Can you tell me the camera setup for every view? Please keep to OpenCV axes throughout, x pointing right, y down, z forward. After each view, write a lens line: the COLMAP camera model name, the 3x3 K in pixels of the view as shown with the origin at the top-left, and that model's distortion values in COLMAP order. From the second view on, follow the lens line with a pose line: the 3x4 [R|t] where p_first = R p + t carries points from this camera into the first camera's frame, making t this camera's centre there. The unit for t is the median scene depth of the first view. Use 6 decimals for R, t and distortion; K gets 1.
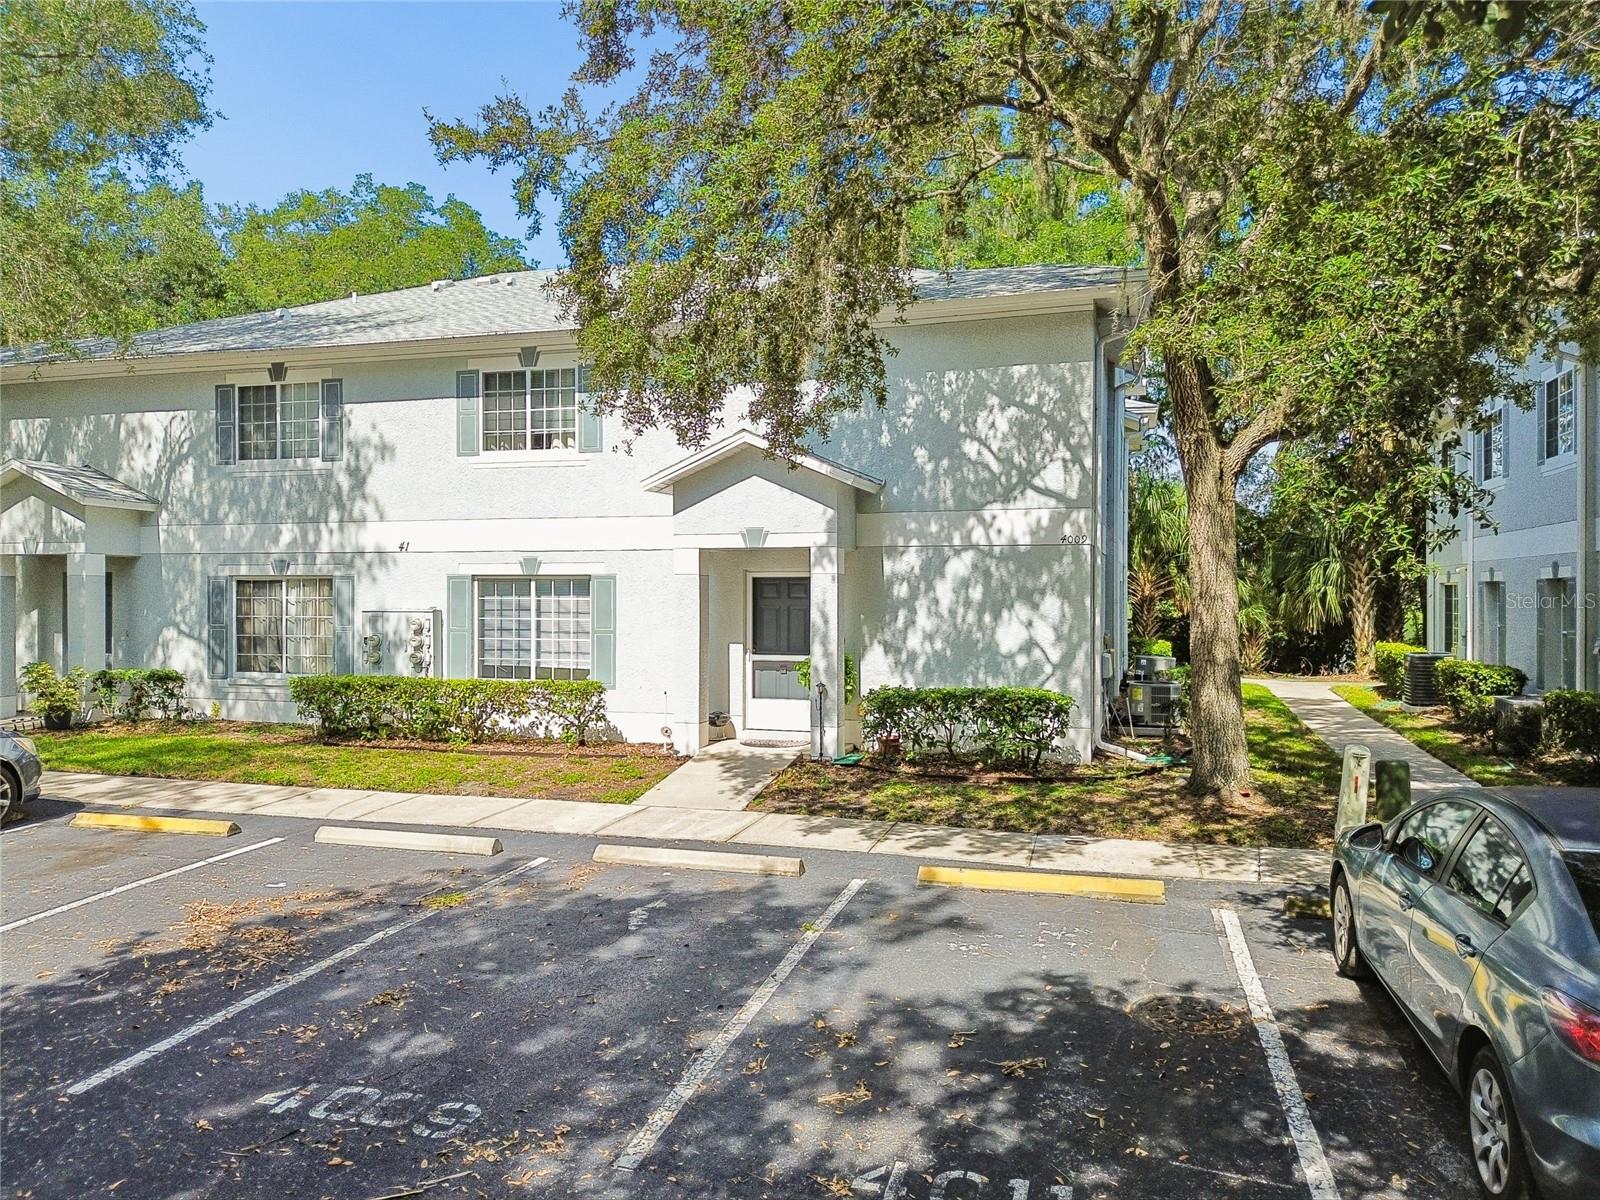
lens RADIAL K [[1122.9, 0, 800.0], [0, 1122.9, 600.0], [0, 0, 1]] dist [0.059851, -0.054870]
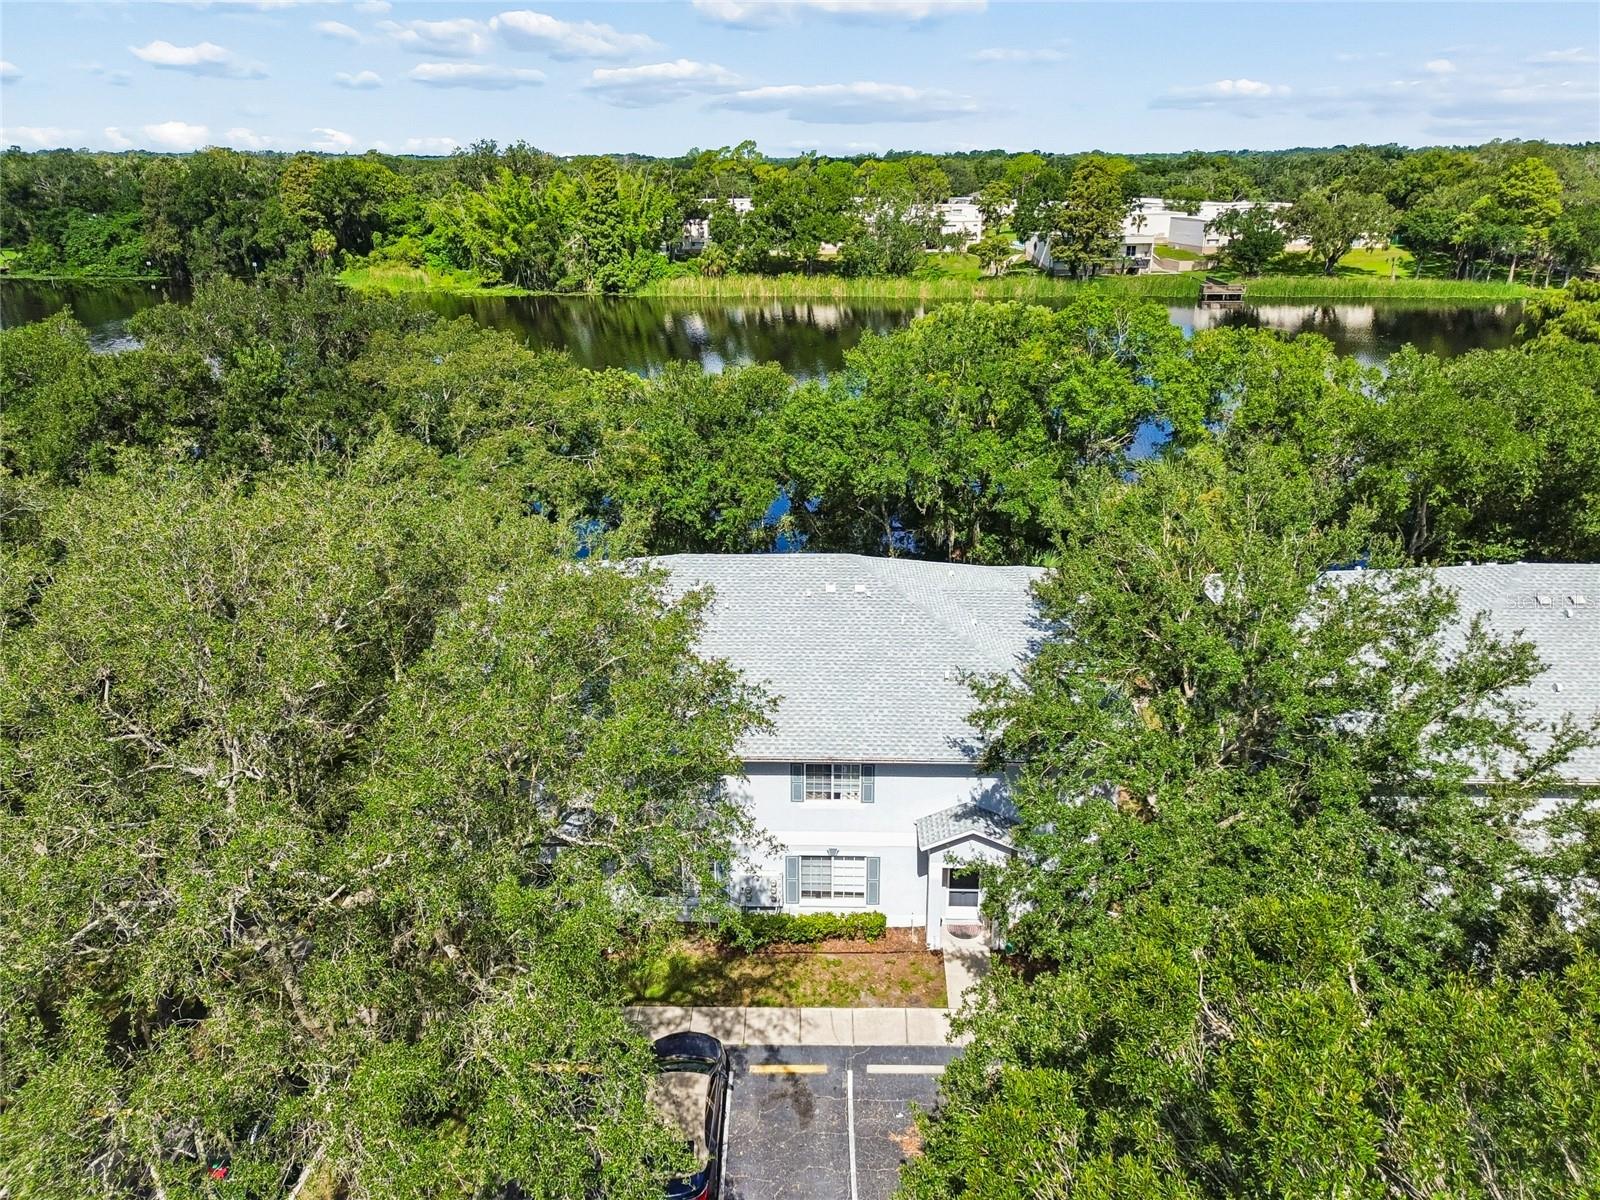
lens RADIAL K [[1122.9, 0, 800.0], [0, 1122.9, 600.0], [0, 0, 1]] dist [0.059851, -0.054870]
pose [[0.965769, -0.102268, 0.238393, -0.820415], [0.014898, 0.939356, 0.342620, -1.277785], [-0.258975, -0.327341, 0.908724, -0.721798]]
